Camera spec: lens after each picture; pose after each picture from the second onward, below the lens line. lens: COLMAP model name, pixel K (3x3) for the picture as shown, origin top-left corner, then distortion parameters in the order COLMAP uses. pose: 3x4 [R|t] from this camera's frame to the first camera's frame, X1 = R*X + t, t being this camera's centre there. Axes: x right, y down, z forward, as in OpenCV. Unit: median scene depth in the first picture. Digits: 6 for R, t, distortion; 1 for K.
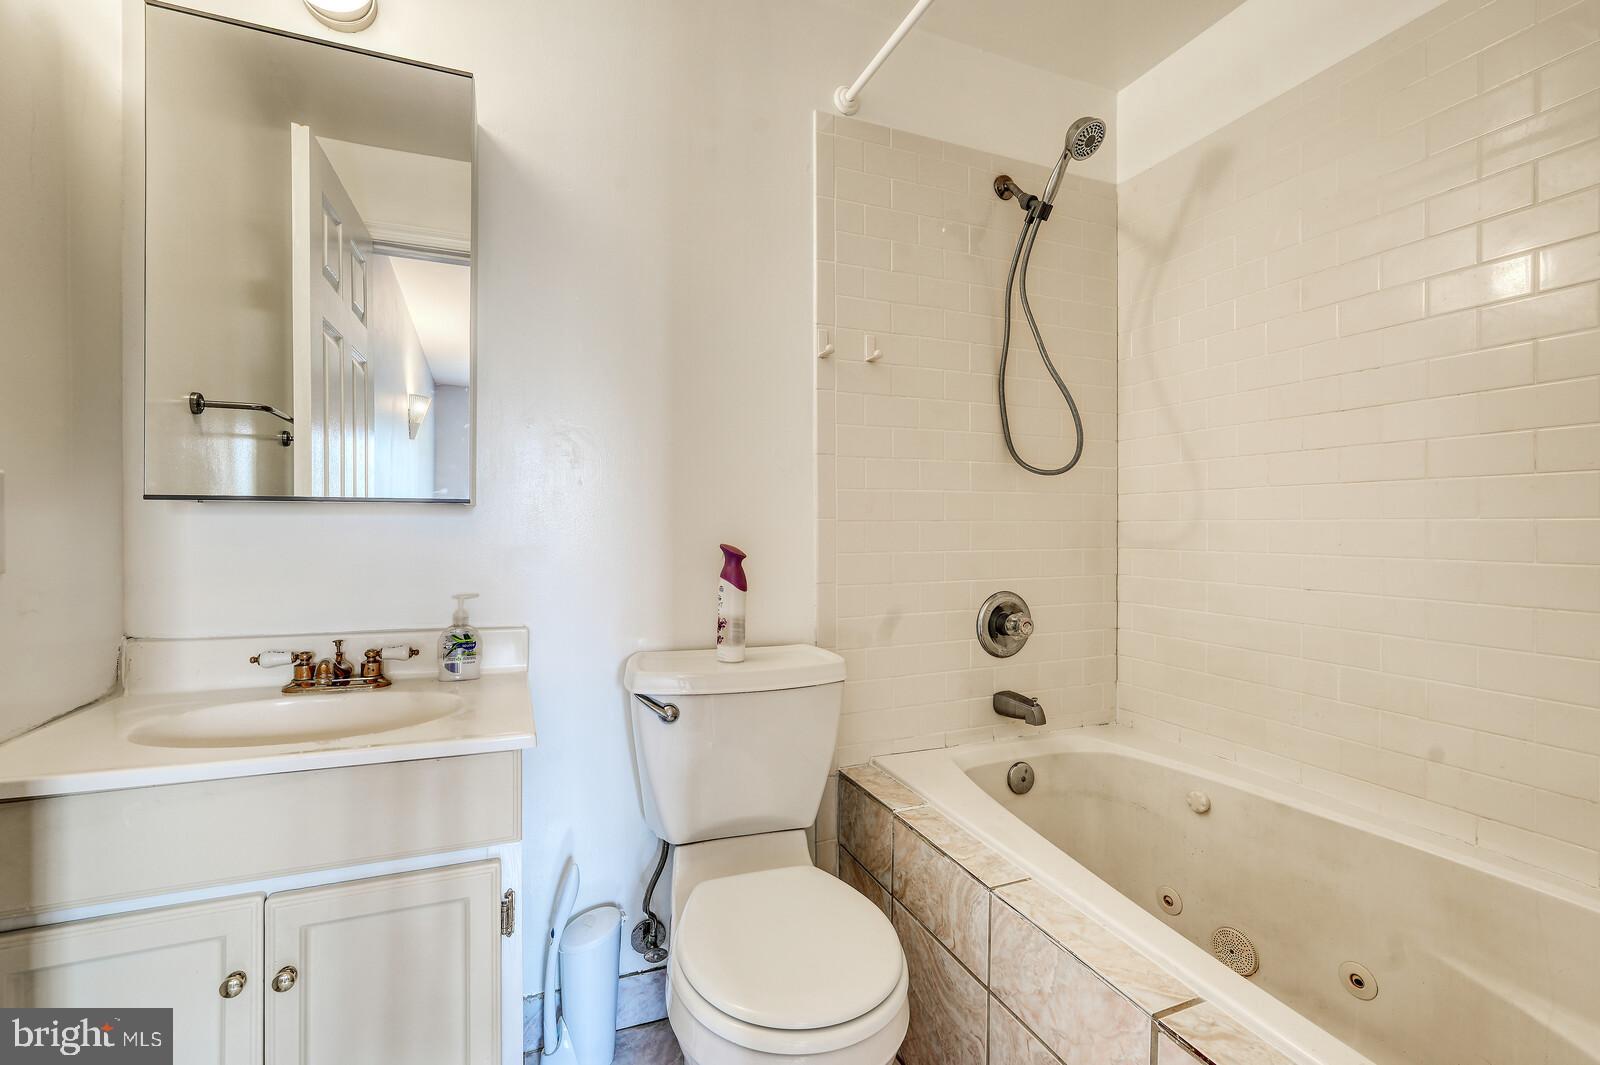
lens RADIAL K [[701.6, 0, 789.2], [0, 701.6, 527.1], [0, 0, 1]] dist [-0.017118, 0.008300]
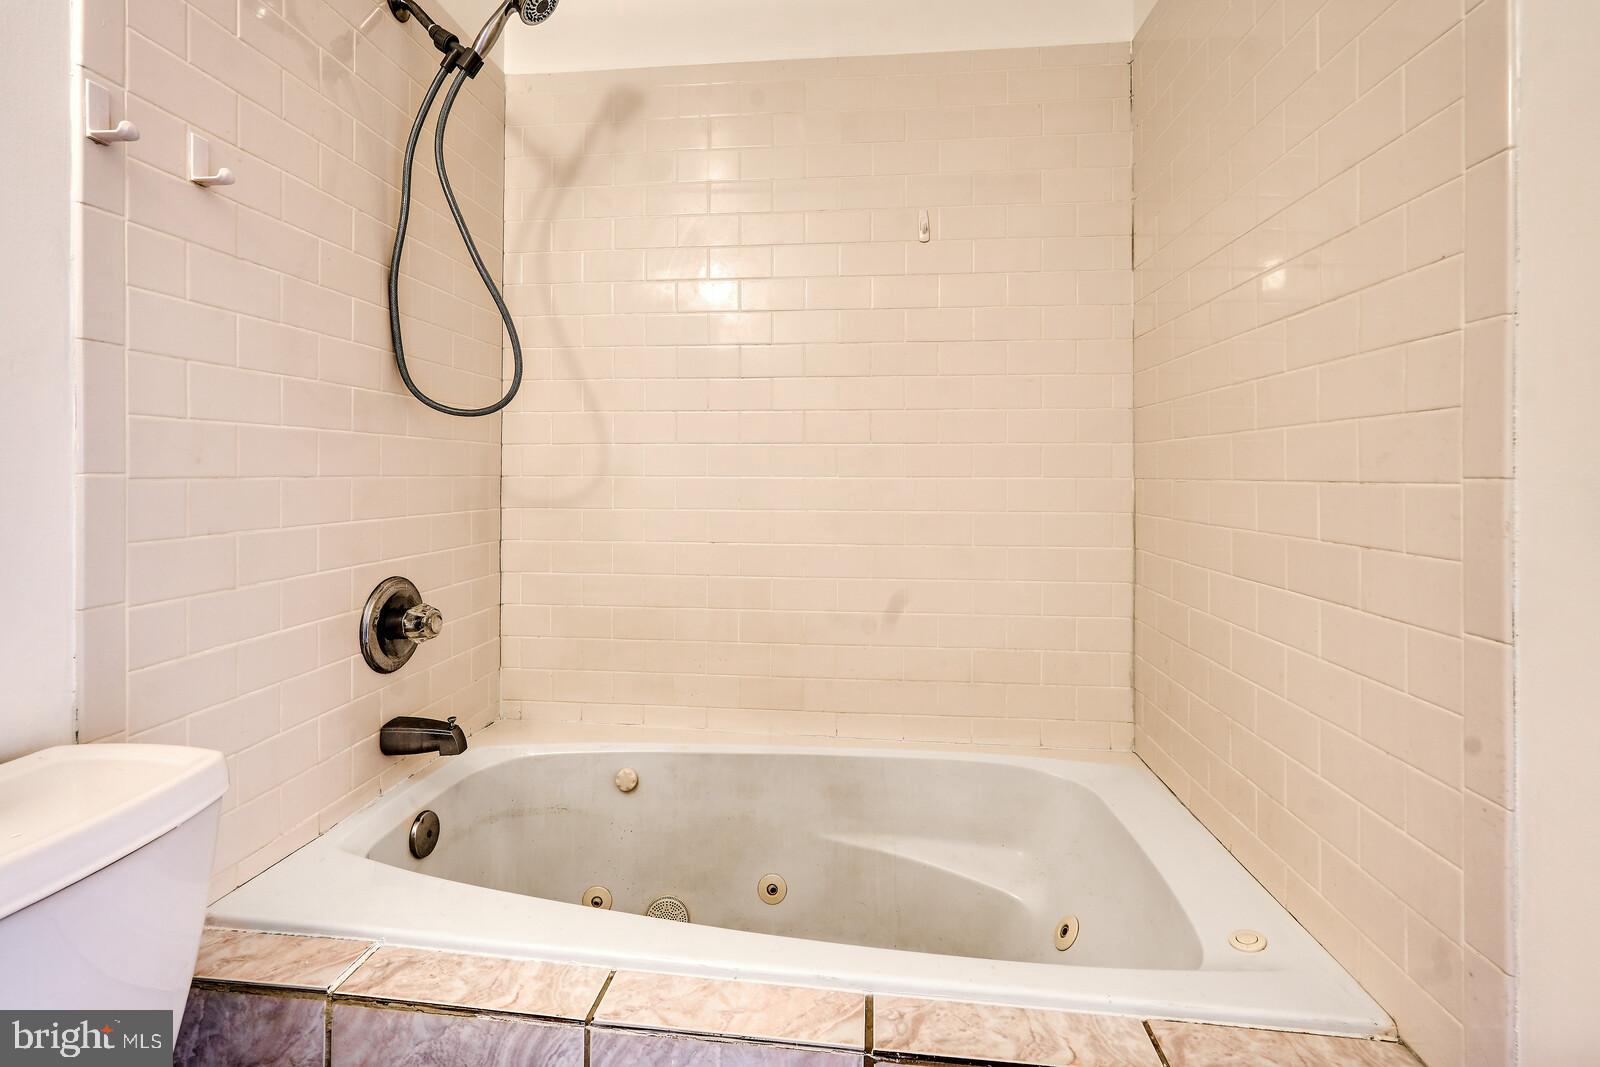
lens RADIAL K [[738.3, 0, 784.3], [0, 738.3, 472.9], [0, 0, 1]] dist [-0.012821, 0.004754]
pose [[0.458927, 0.004658, 0.888462, -0.187003], [-0.005116, 0.999984, -0.002600, -0.013877], [-0.888459, -0.003353, 0.458943, 0.351669]]
